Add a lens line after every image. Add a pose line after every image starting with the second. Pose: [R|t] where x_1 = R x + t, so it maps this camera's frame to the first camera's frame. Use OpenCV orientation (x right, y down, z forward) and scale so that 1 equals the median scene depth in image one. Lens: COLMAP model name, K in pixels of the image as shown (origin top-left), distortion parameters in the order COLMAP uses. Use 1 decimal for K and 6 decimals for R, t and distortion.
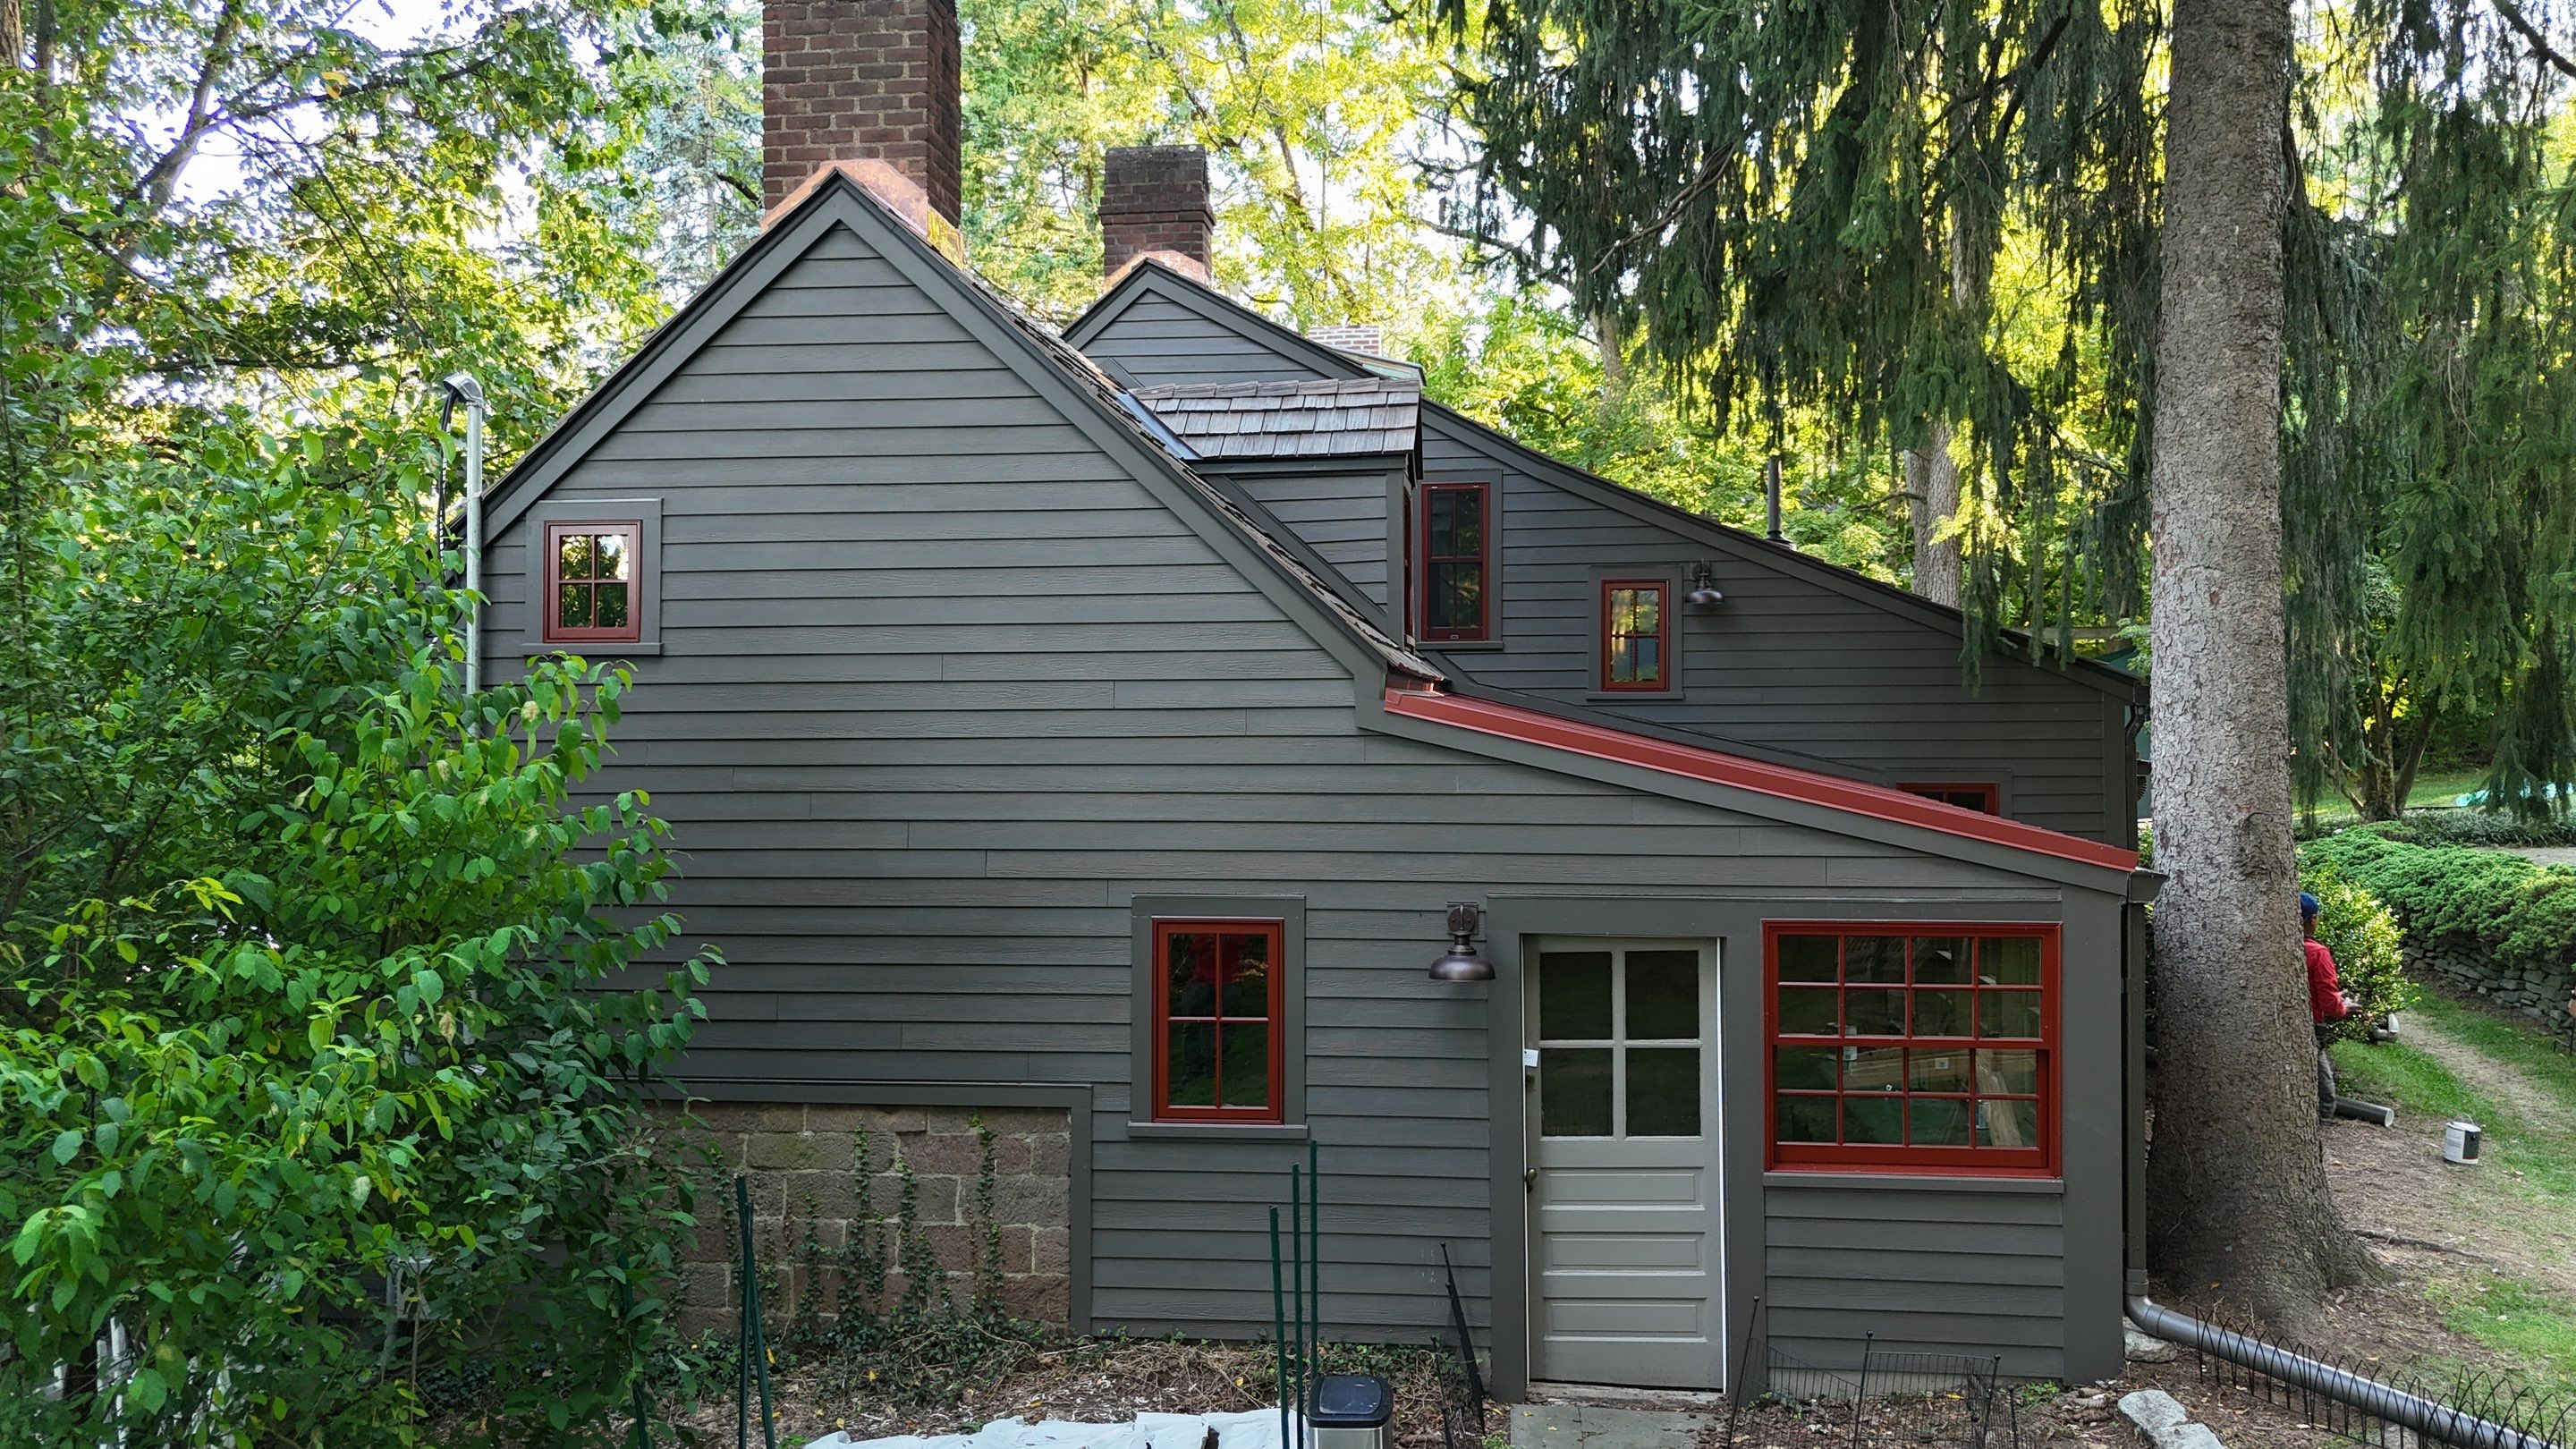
lens RADIAL K [[1919.8, 0, 1280.8], [0, 1919.8, 734.4], [0, 0, 1]] dist [0.010395, -0.012327]
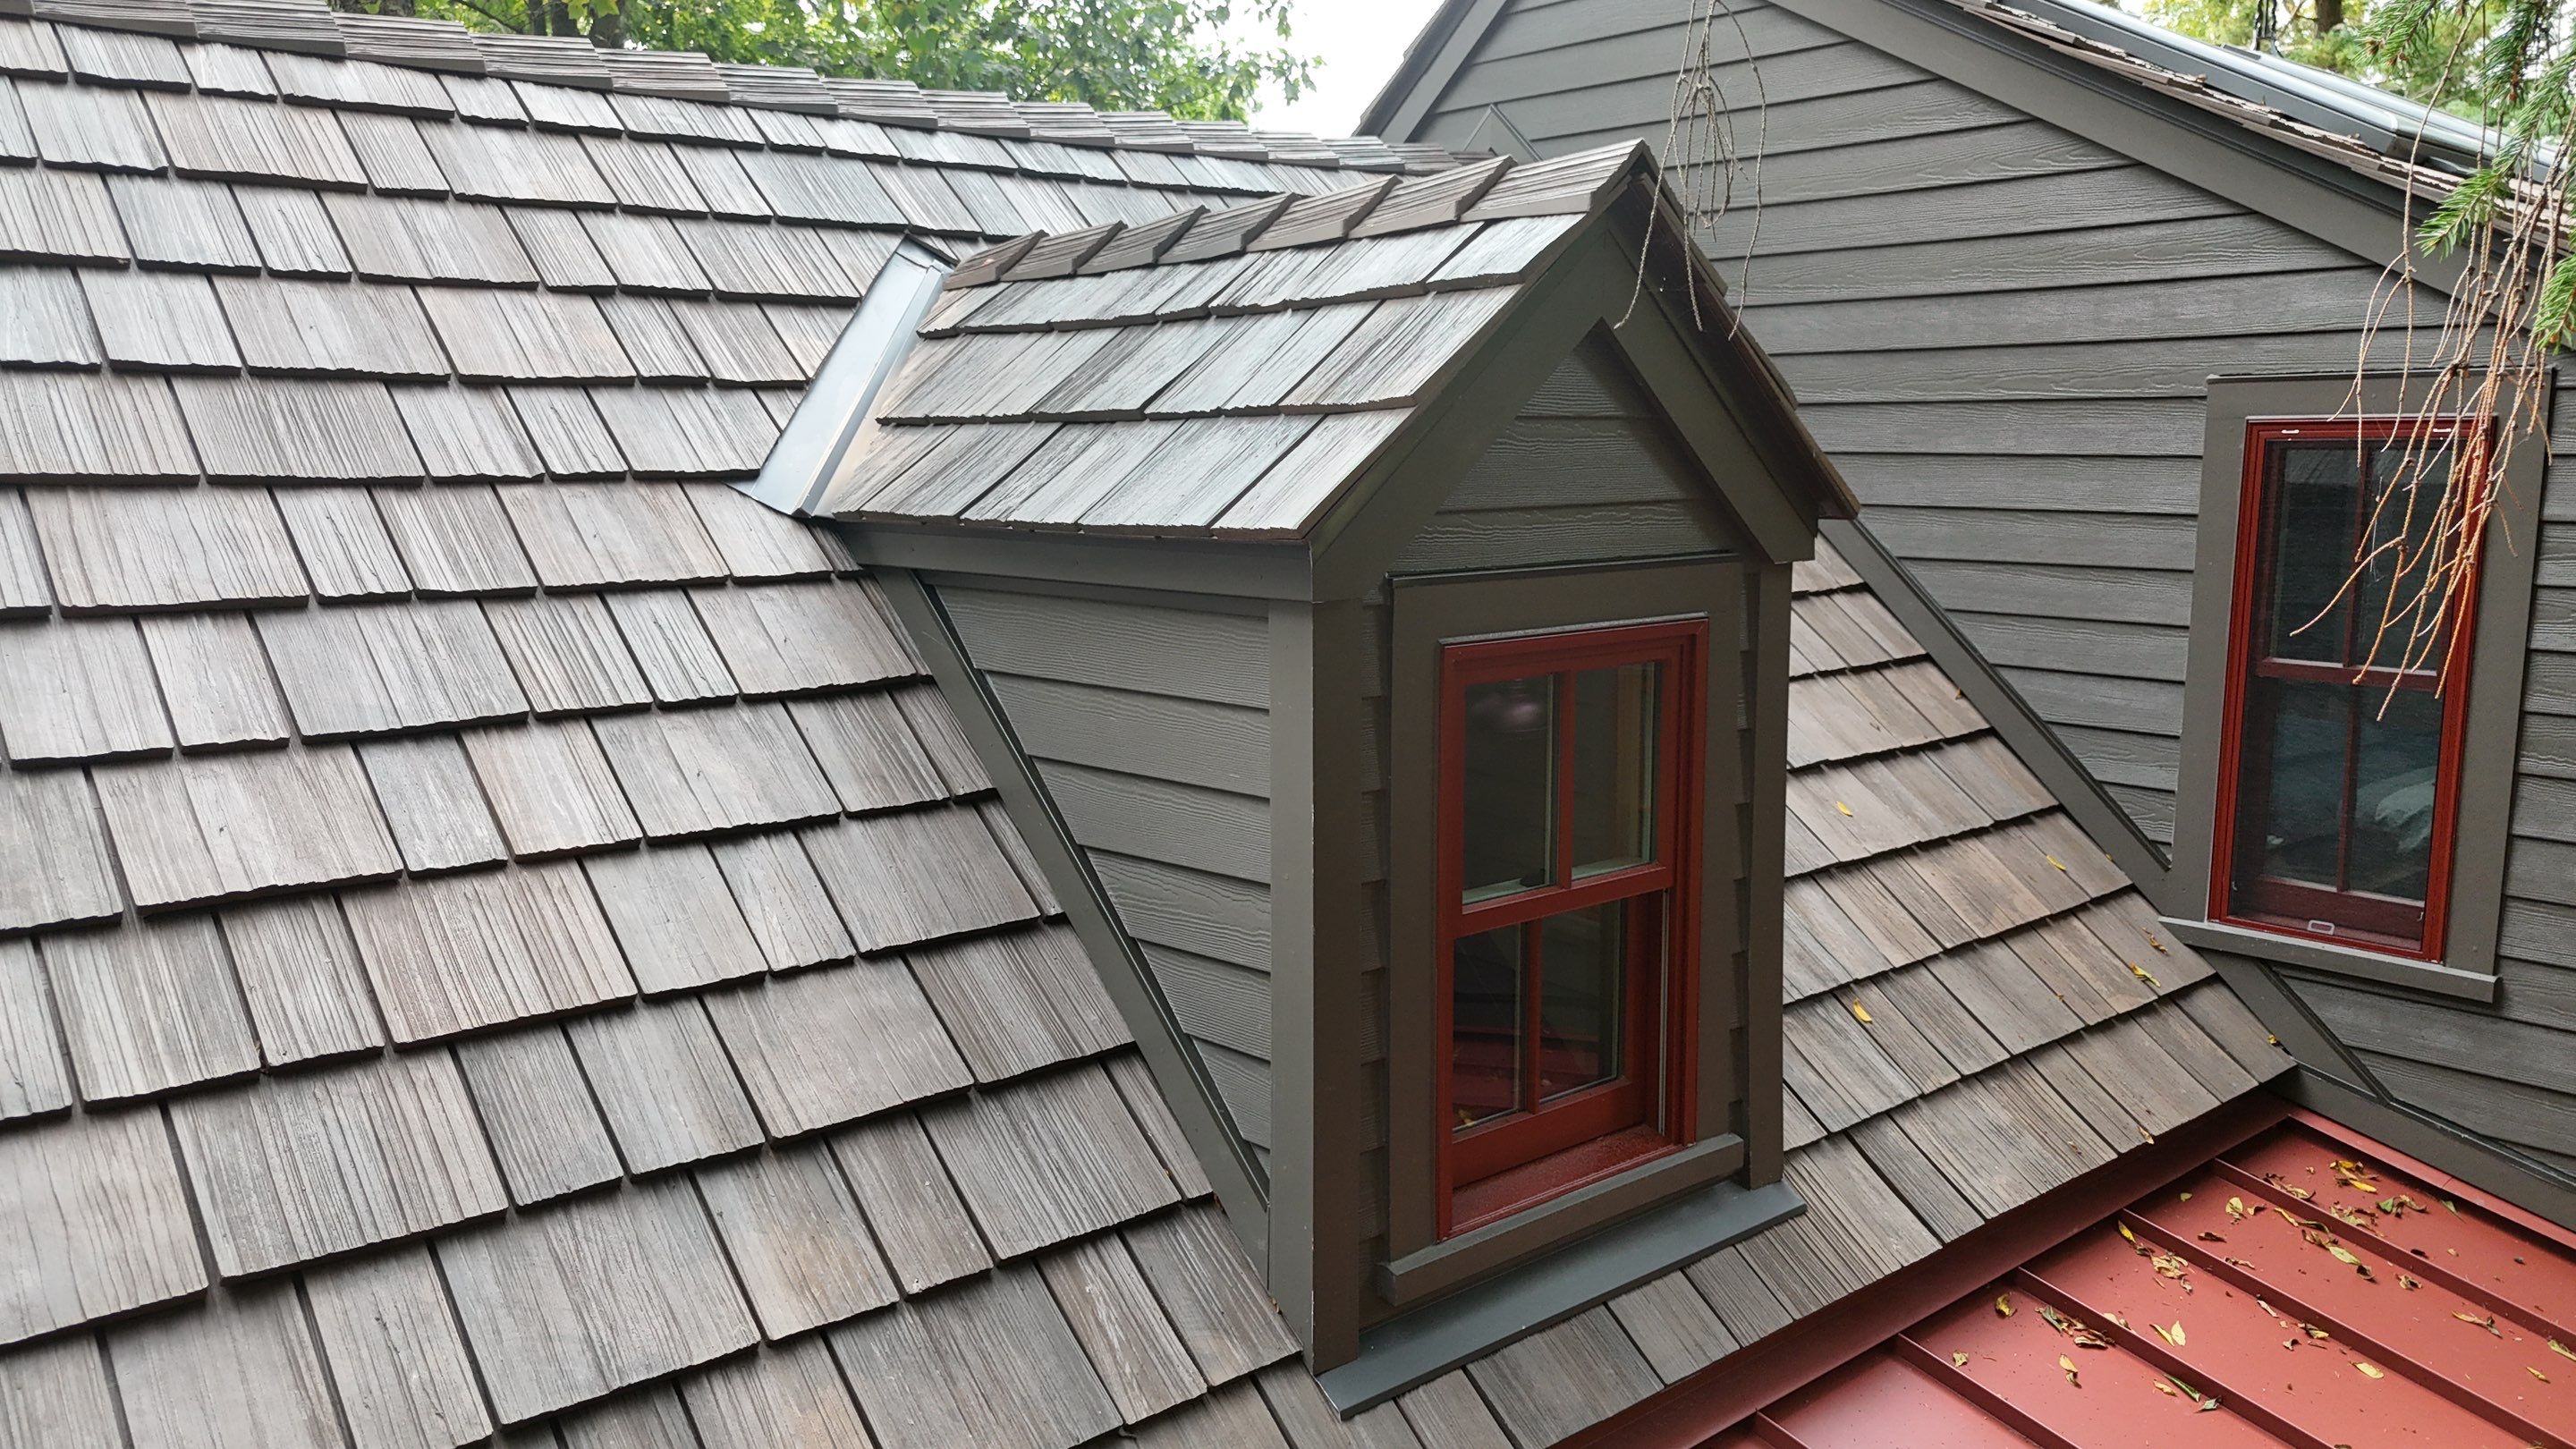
lens RADIAL K [[1919.8, 0, 1278.5], [0, 1919.8, 724.9], [0, 0, 1]] dist [0.010395, -0.012327]
pose [[0.734721, 0.102269, -0.670616, 0.261434], [-0.006039, 0.989518, 0.144285, -0.193697], [0.678343, -0.101960, 0.727637, 1.038229]]
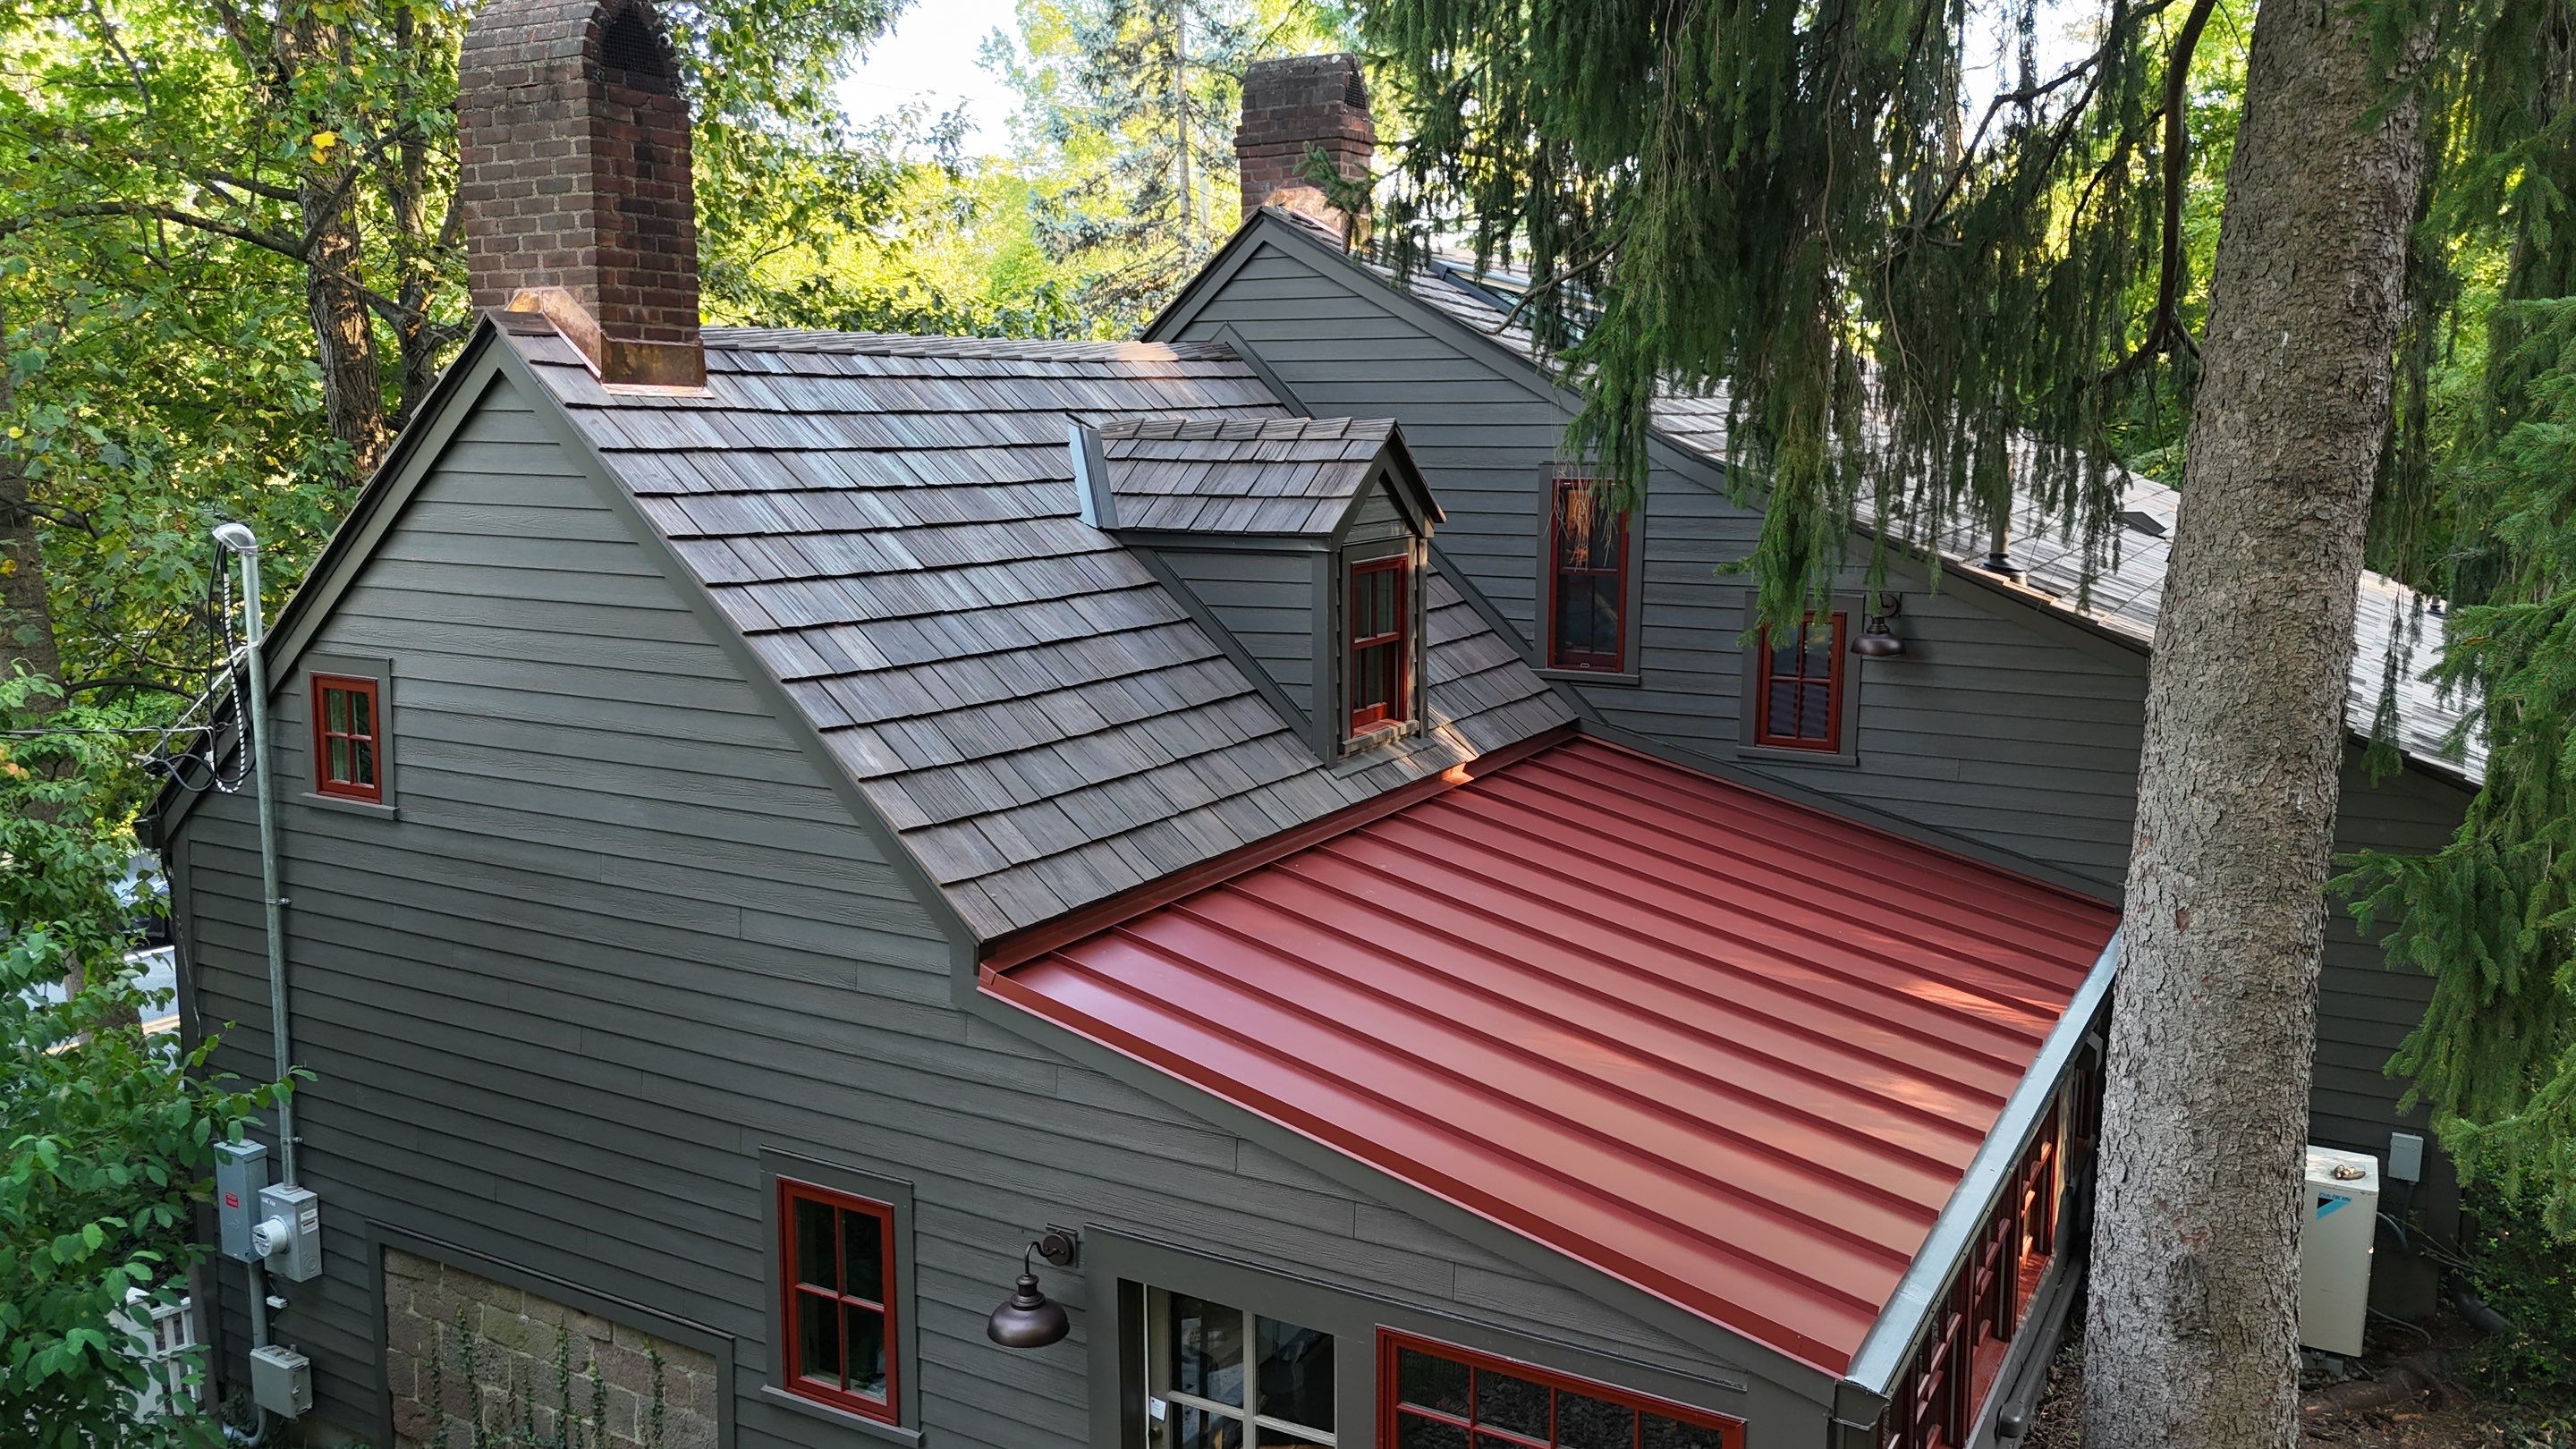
lens RADIAL K [[1919.8, 0, 1302.7], [0, 1919.8, 707.9], [0, 0, 1]] dist [0.010395, -0.012327]
pose [[0.919373, 0.064098, -0.388130, 0.466403], [-0.005627, 0.988678, 0.149946, -0.242136], [0.393347, -0.135672, 0.909325, 0.299286]]
